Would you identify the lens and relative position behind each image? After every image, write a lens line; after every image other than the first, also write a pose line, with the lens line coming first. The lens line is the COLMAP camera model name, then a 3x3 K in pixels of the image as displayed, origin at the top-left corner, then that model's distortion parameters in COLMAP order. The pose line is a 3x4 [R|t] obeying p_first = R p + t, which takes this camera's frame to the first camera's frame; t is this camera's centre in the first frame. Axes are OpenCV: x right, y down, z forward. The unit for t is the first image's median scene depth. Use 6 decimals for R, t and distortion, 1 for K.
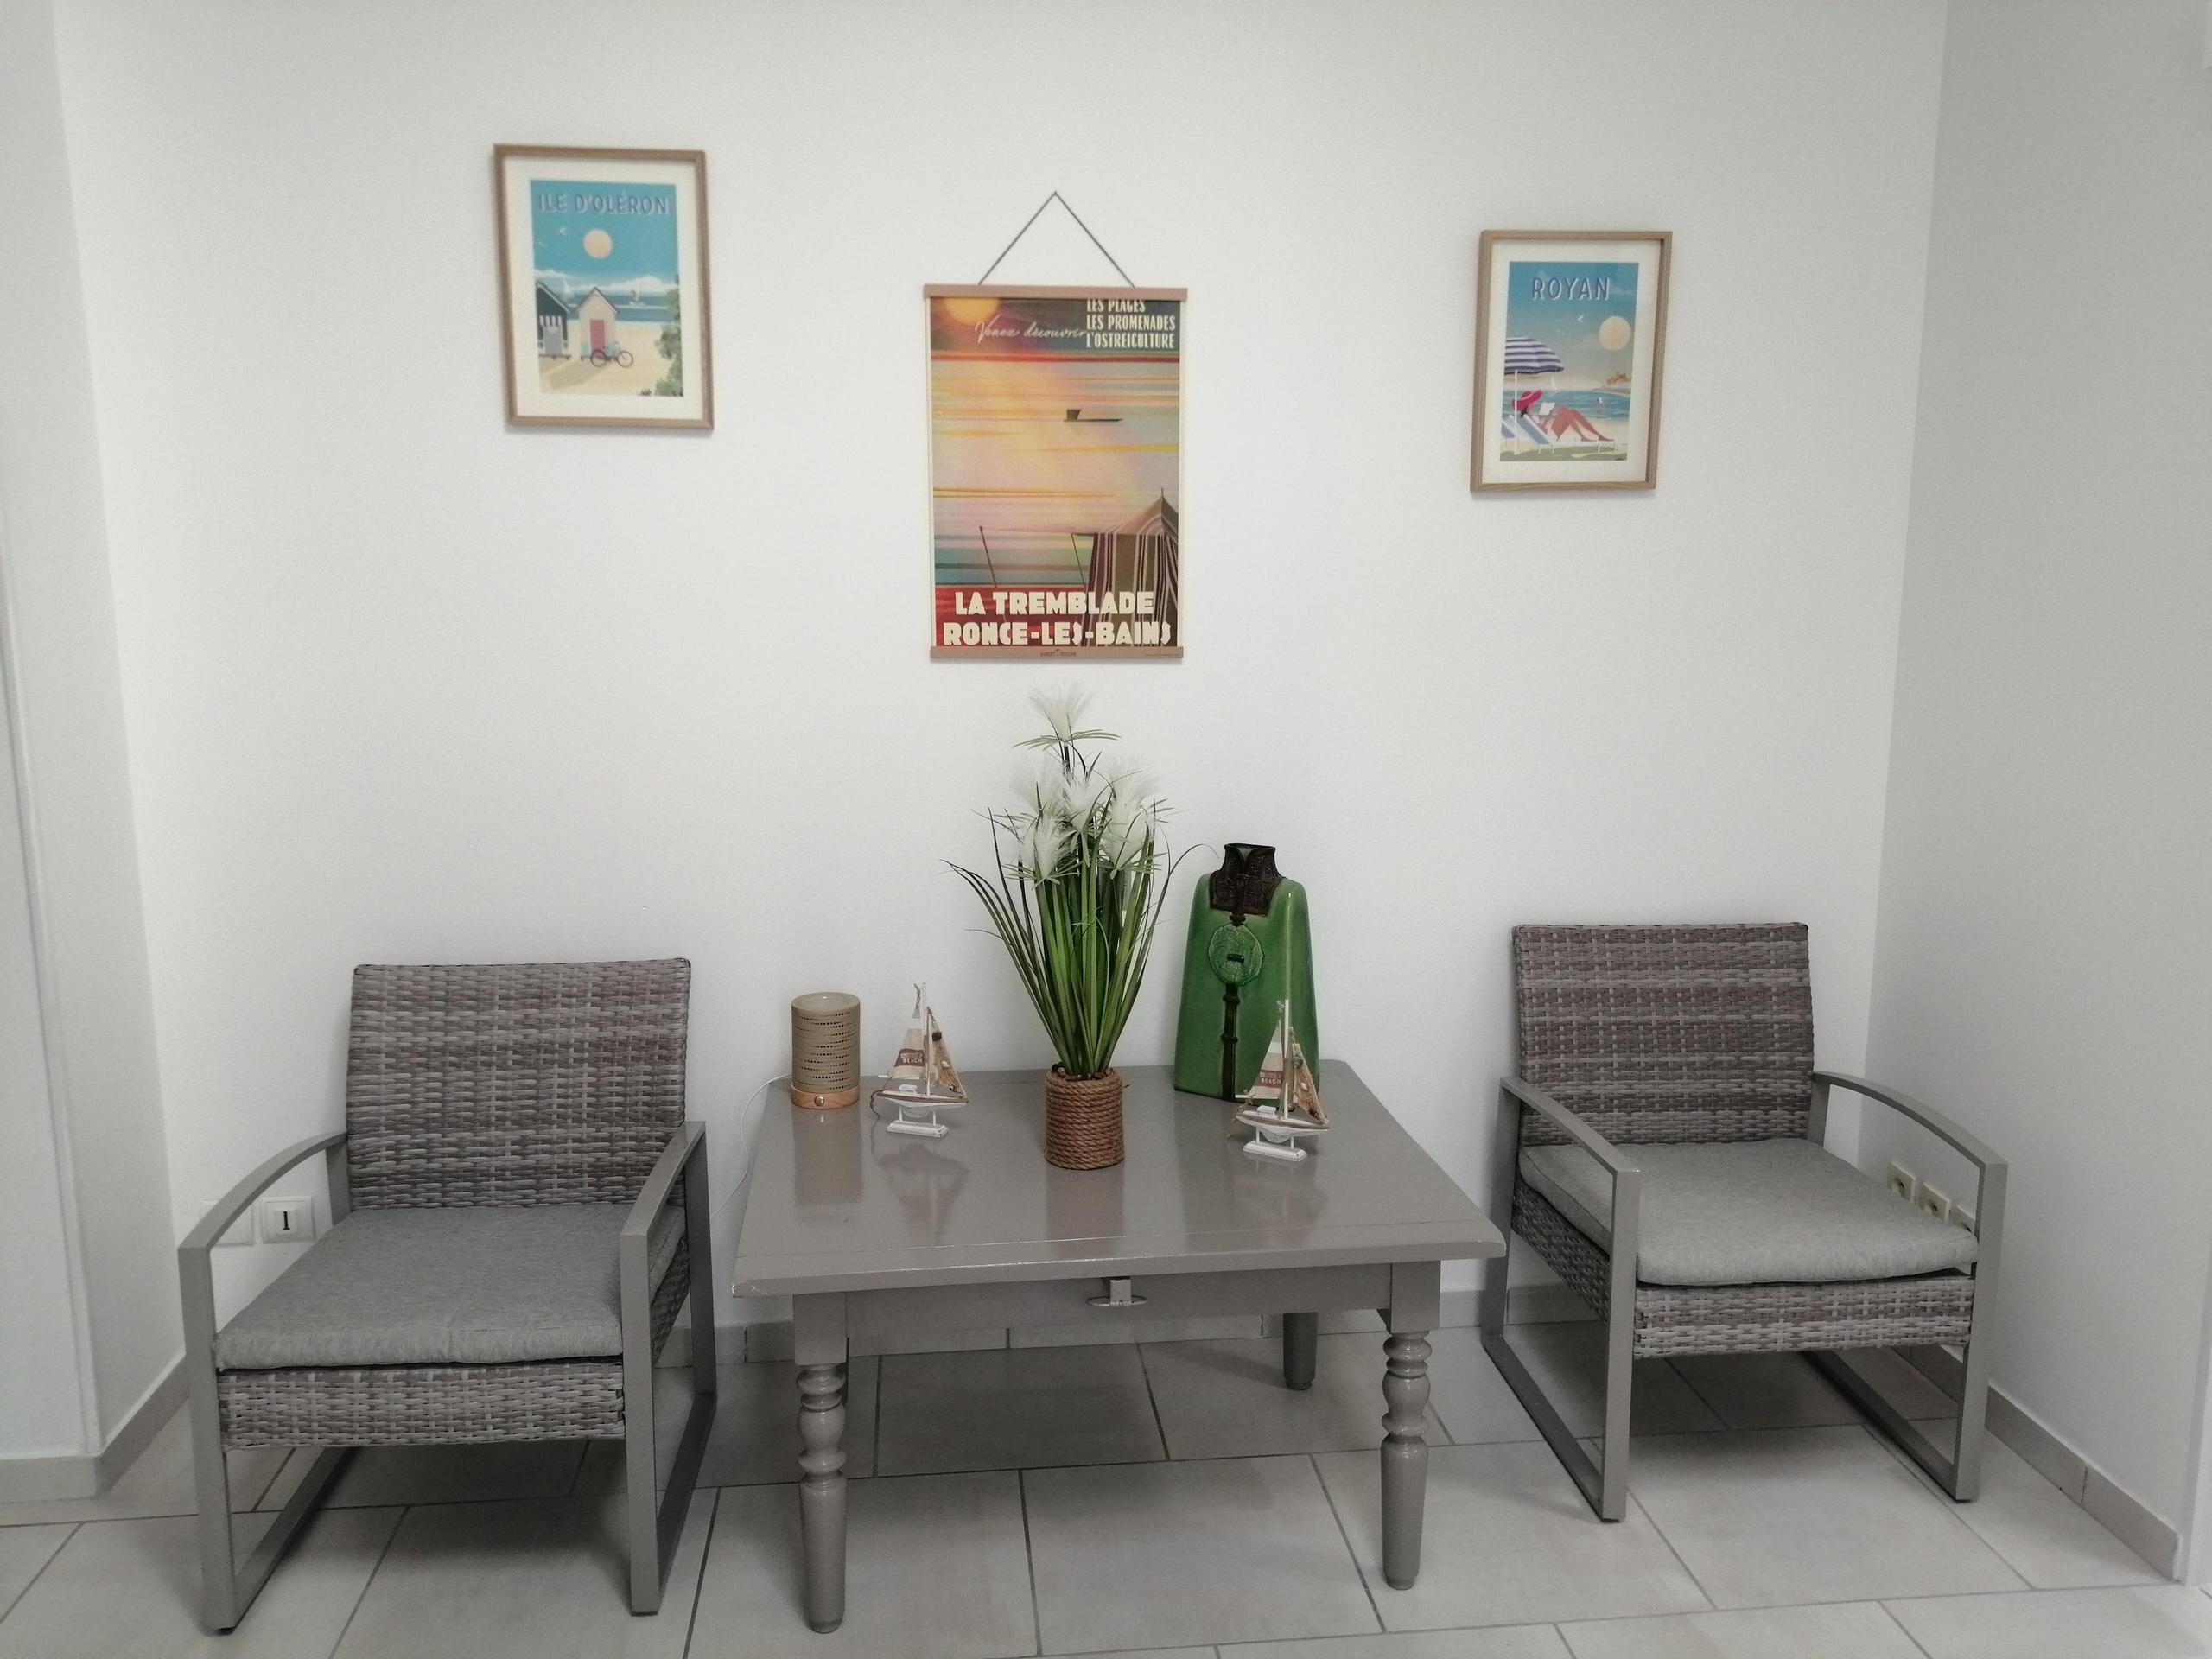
lens RADIAL K [[1759.6, 0, 1117.5], [0, 1759.6, 821.0], [0, 0, 1]] dist [0.023367, -0.041382]
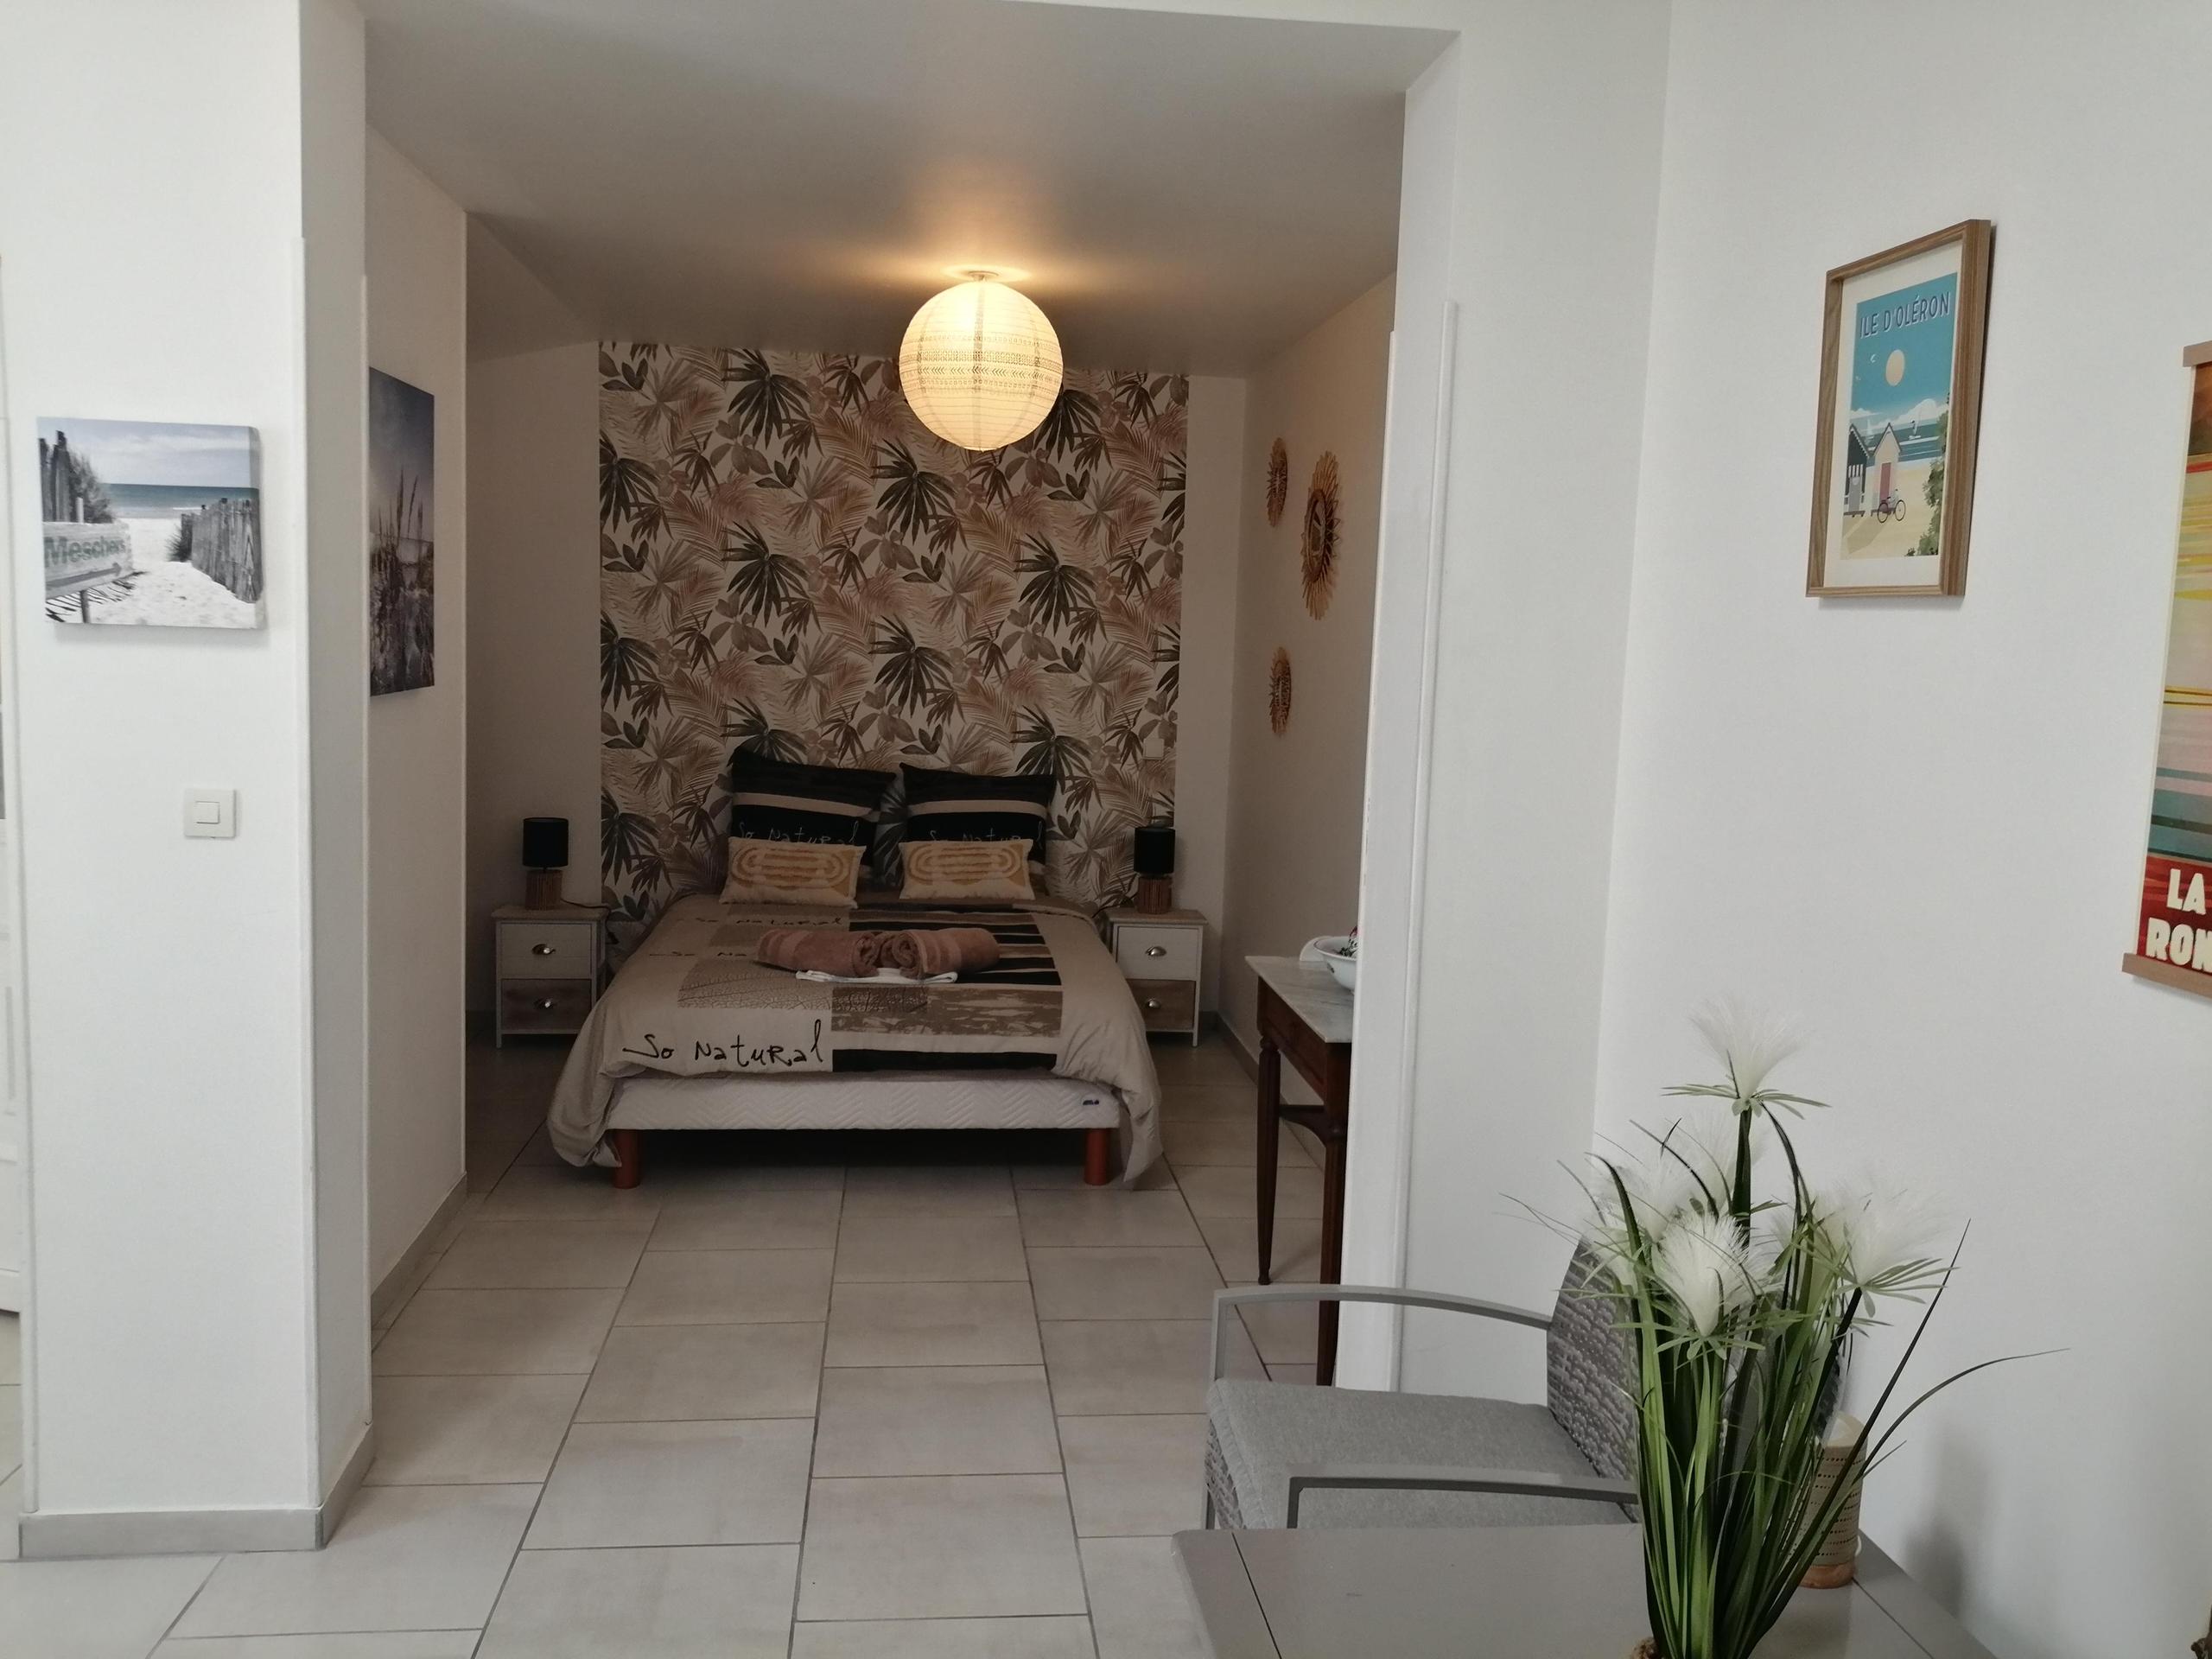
lens RADIAL K [[1759.6, 0, 1122.0], [0, 1759.6, 832.1], [0, 0, 1]] dist [0.023367, -0.041382]
pose [[-0.011853, 0.111403, -0.993705, 0.483900], [-0.202007, 0.973017, 0.111494, -0.137479], [0.979312, 0.202057, 0.010971, 0.662234]]
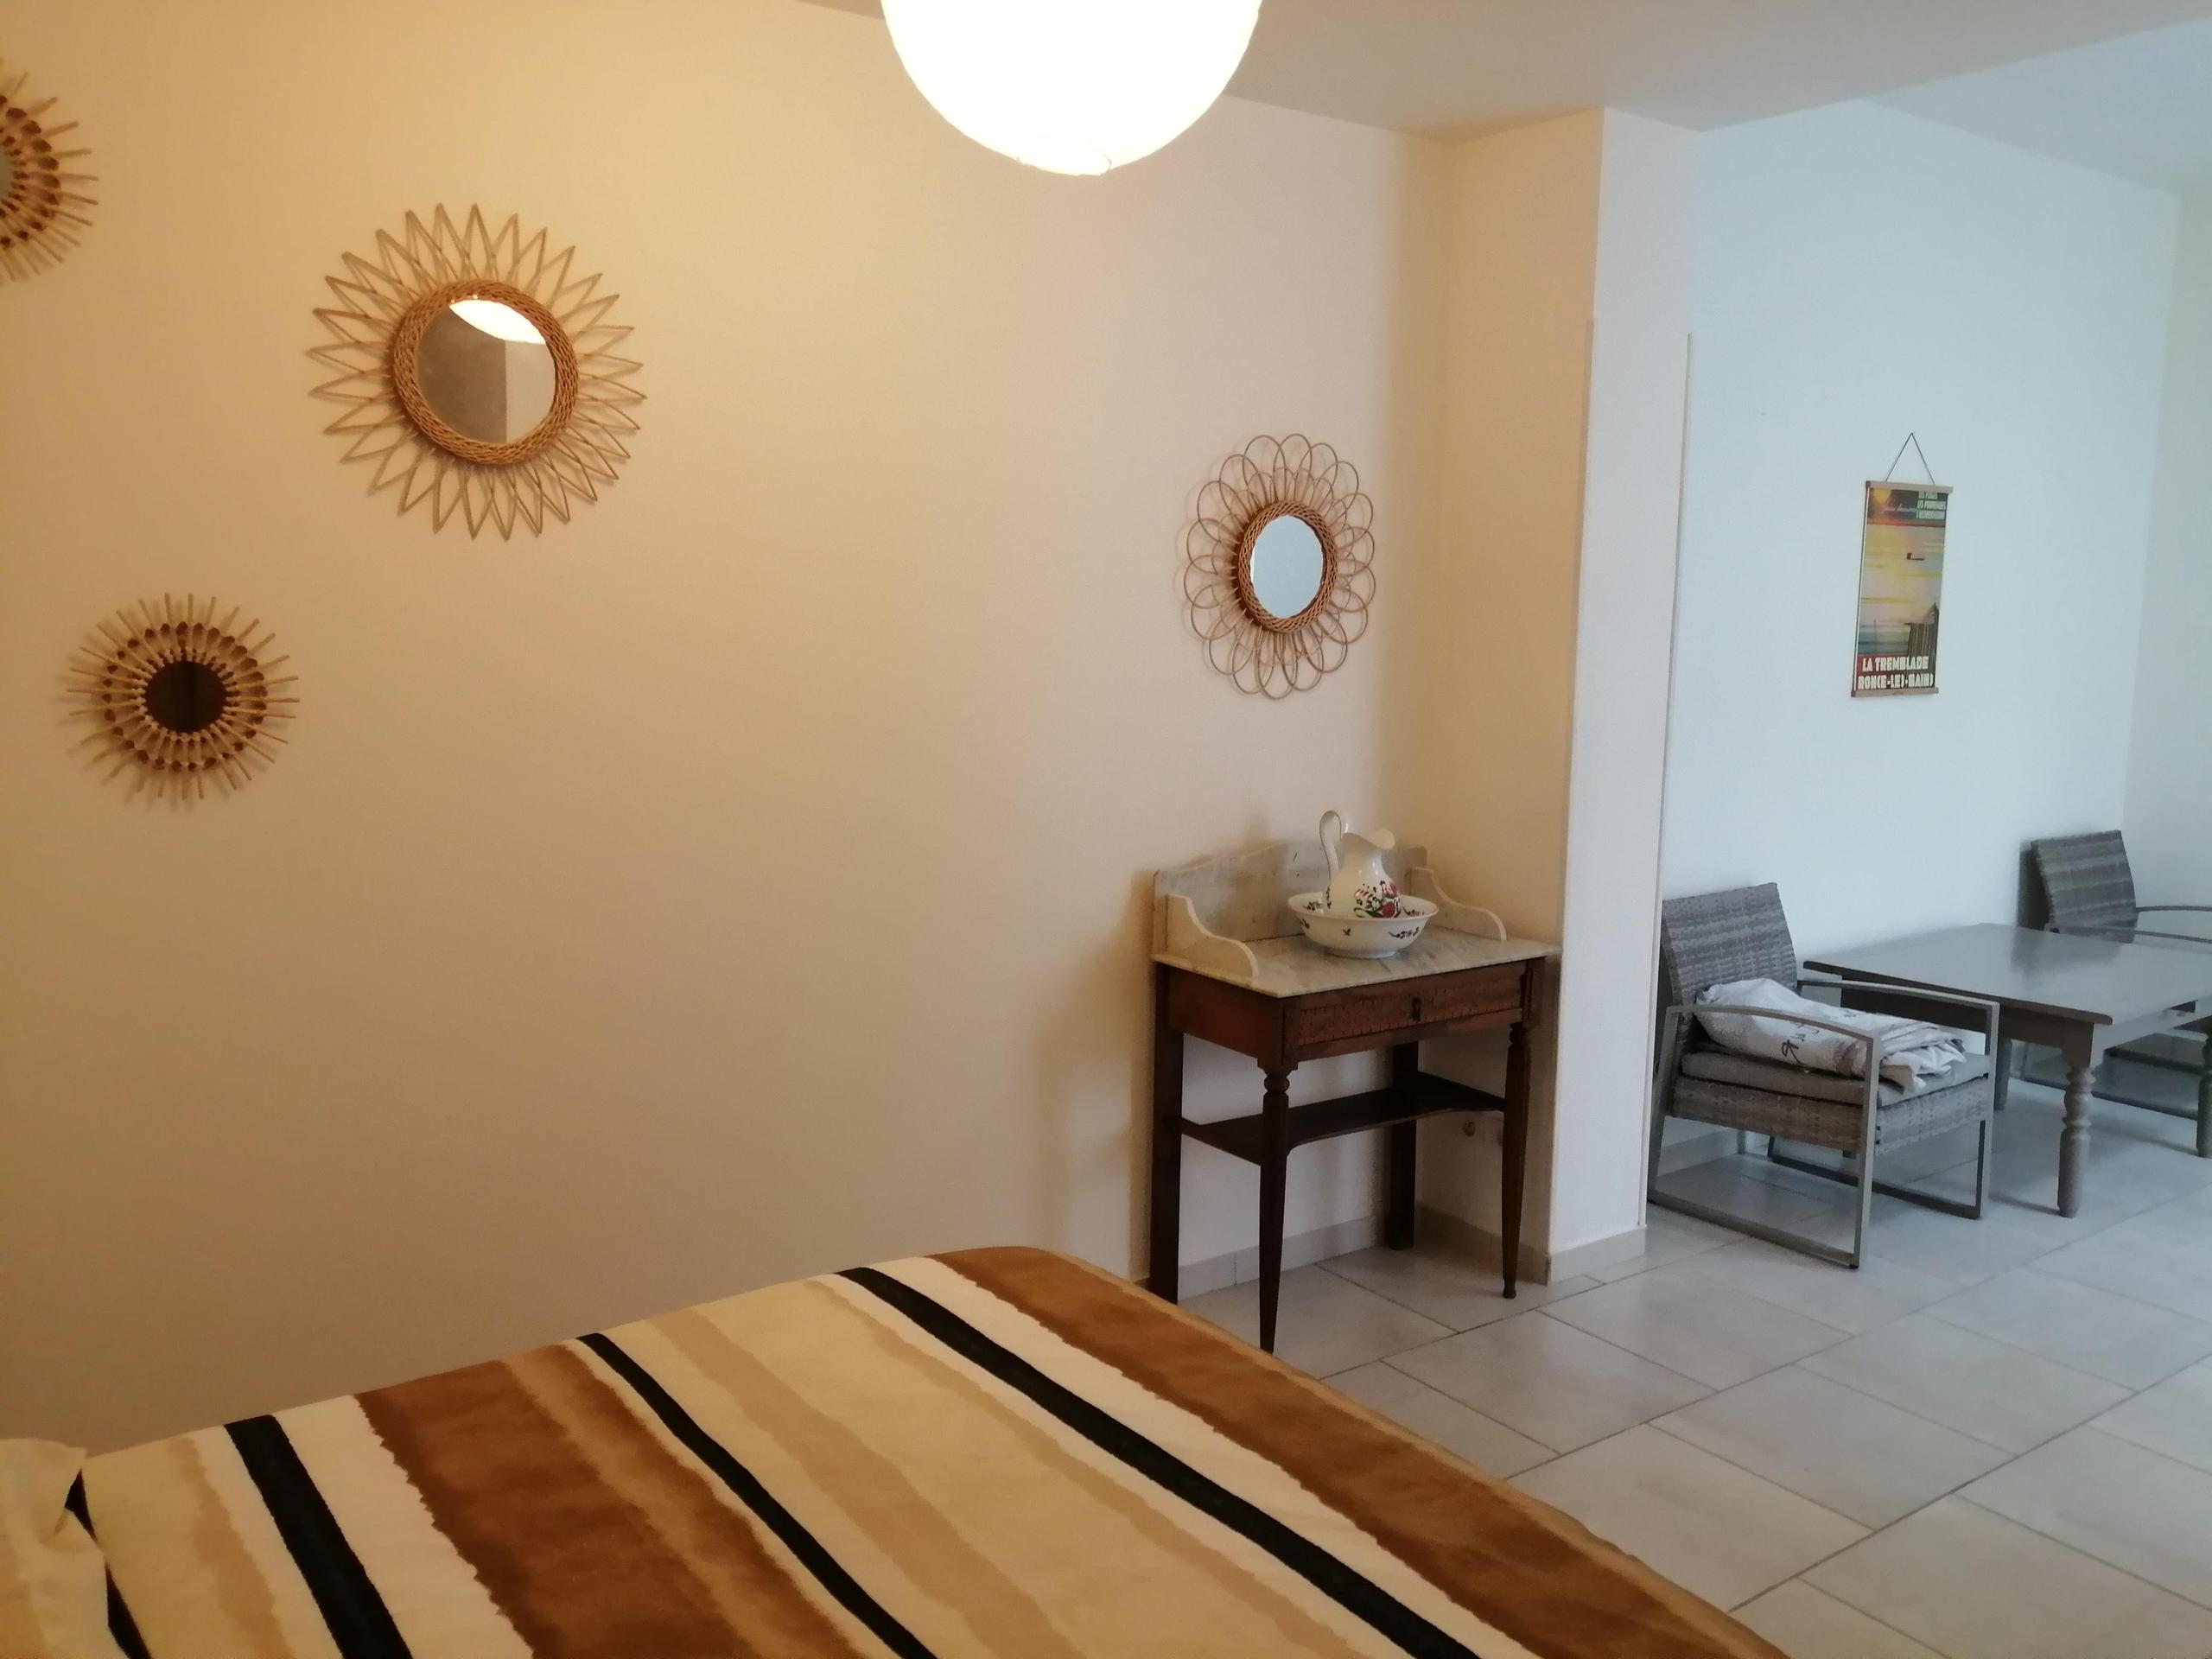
lens RADIAL K [[1759.6, 0, 1101.2], [0, 1759.6, 831.0], [0, 0, 1]] dist [0.023367, -0.041382]
pose [[0.880053, -0.059105, 0.471184, -1.568036], [0.074223, 0.997150, -0.013548, 0.005375], [-0.469040, 0.046895, 0.881931, -0.154297]]
